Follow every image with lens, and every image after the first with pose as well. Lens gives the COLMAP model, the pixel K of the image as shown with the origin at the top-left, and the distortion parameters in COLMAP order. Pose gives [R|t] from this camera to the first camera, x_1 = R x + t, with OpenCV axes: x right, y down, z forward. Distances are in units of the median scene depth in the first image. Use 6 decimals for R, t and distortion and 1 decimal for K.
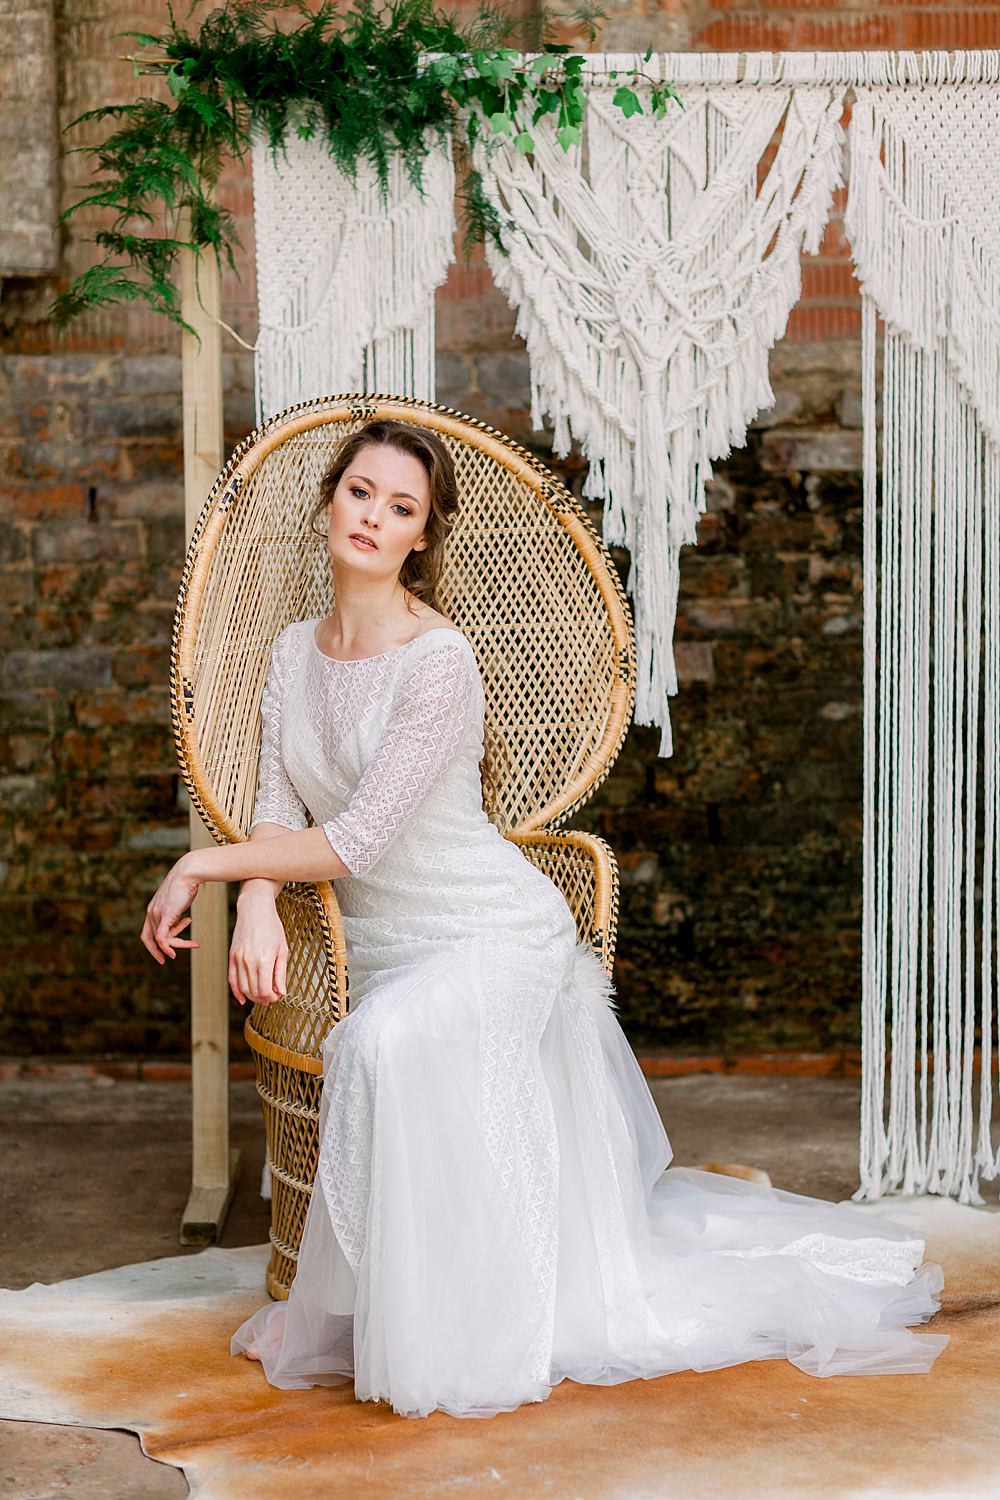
lens RADIAL K [[3615.2, 0, 519.8], [0, 3615.2, 696.9], [0, 0, 1]] dist [0.036137, 0.000000]
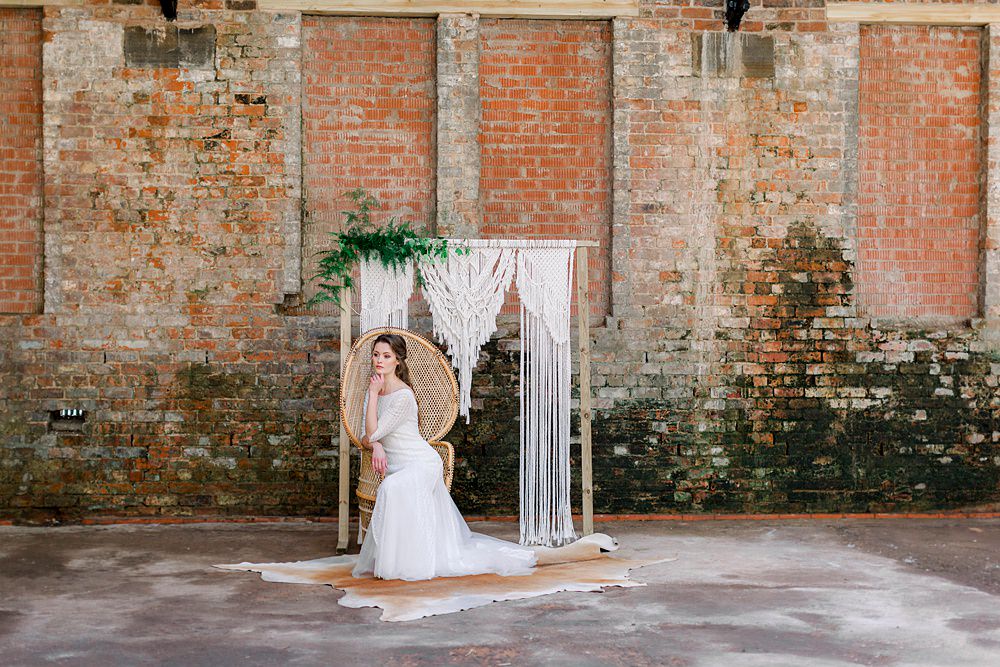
lens RADIAL K [[1460.1, 0, 500.5], [0, 1460.1, 330.5], [0, 0, 1]] dist [0.014843, 0.000000]
pose [[0.998725, 0.011317, 0.049193, -0.001362], [-0.006955, 0.996101, -0.087944, 0.052820], [-0.049996, 0.087490, 0.994910, -0.517249]]
